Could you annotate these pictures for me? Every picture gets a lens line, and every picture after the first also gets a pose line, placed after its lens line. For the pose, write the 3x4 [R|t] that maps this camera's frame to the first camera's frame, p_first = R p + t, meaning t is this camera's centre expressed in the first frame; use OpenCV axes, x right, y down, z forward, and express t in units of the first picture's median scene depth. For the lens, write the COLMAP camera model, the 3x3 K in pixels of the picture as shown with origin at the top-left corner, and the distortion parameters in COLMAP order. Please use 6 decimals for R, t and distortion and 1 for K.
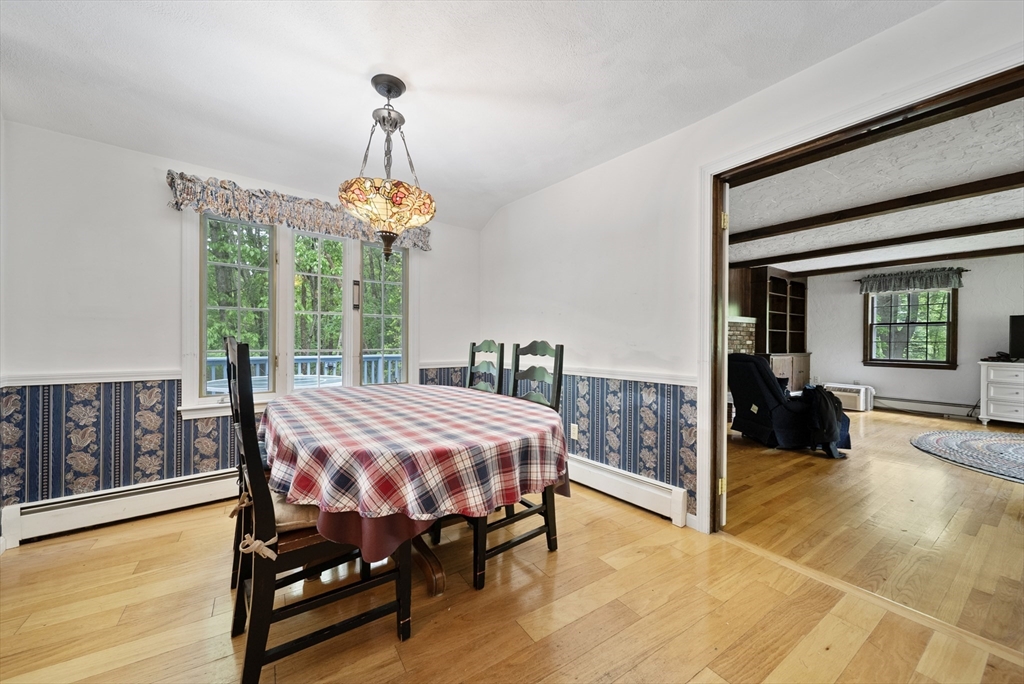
lens RADIAL K [[338.3, 0, 512.0], [0, 338.3, 342.0], [0, 0, 1]] dist [-0.001253, -0.000083]
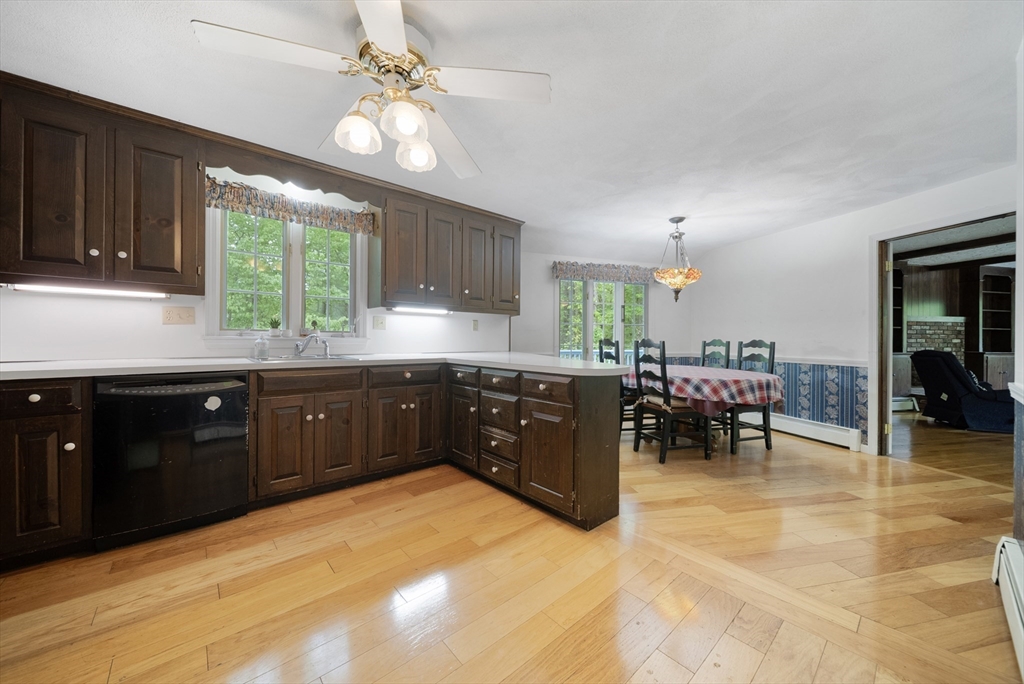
lens RADIAL K [[360.7, 0, 512.0], [0, 360.7, 342.0], [0, 0, 1]] dist [0.001753, -0.001997]
pose [[0.938749, -0.002049, -0.344597, -0.460021], [0.001830, 0.999998, -0.000961, 0.007280], [0.344598, 0.000271, 0.938750, -1.205164]]
